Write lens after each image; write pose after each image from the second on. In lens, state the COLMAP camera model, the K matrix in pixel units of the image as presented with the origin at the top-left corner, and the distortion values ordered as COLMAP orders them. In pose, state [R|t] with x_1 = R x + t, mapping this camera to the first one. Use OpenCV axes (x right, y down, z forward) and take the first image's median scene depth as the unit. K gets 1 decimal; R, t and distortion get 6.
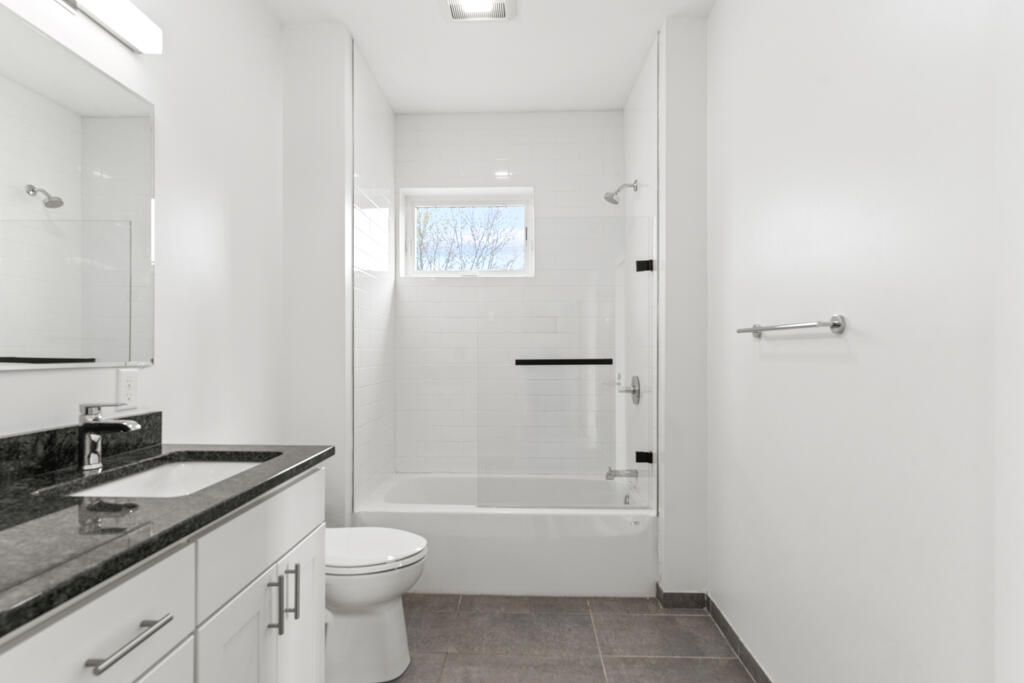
lens RADIAL K [[493.8, 0, 512.6], [0, 493.8, 348.2], [0, 0, 1]] dist [-0.000069, 0.000016]
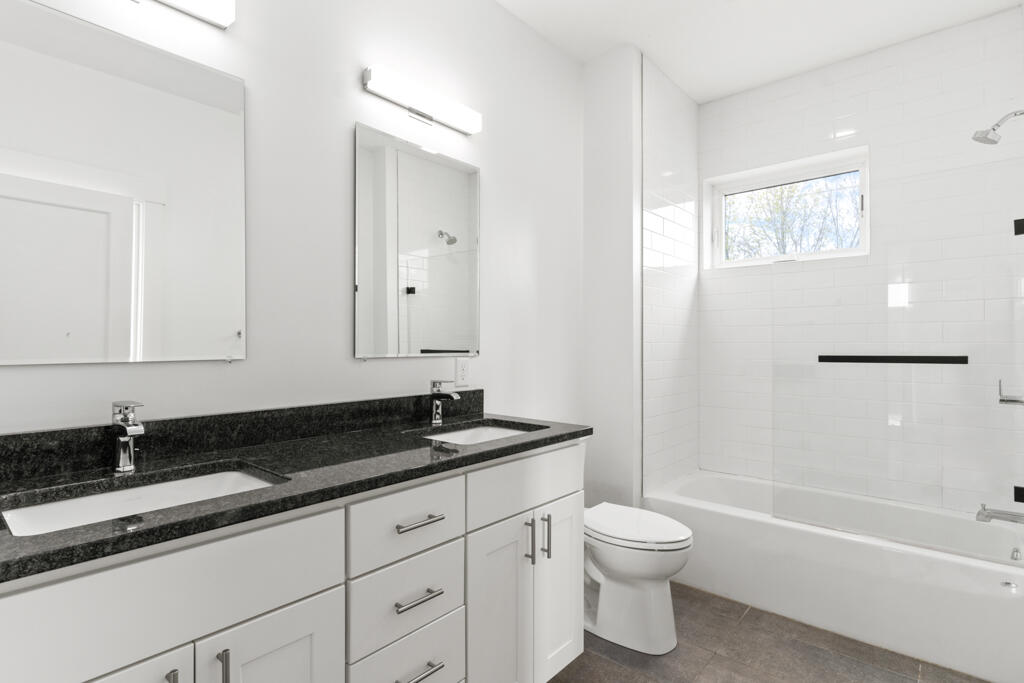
lens RADIAL K [[510.0, 0, 512.0], [0, 510.0, 341.5], [0, 0, 1]] dist [-0.000495, -0.000832]
pose [[0.776652, -0.004232, -0.629916, 0.209372], [0.002766, 0.999991, -0.003307, -0.000141], [0.629924, 0.000826, 0.776656, -0.046734]]
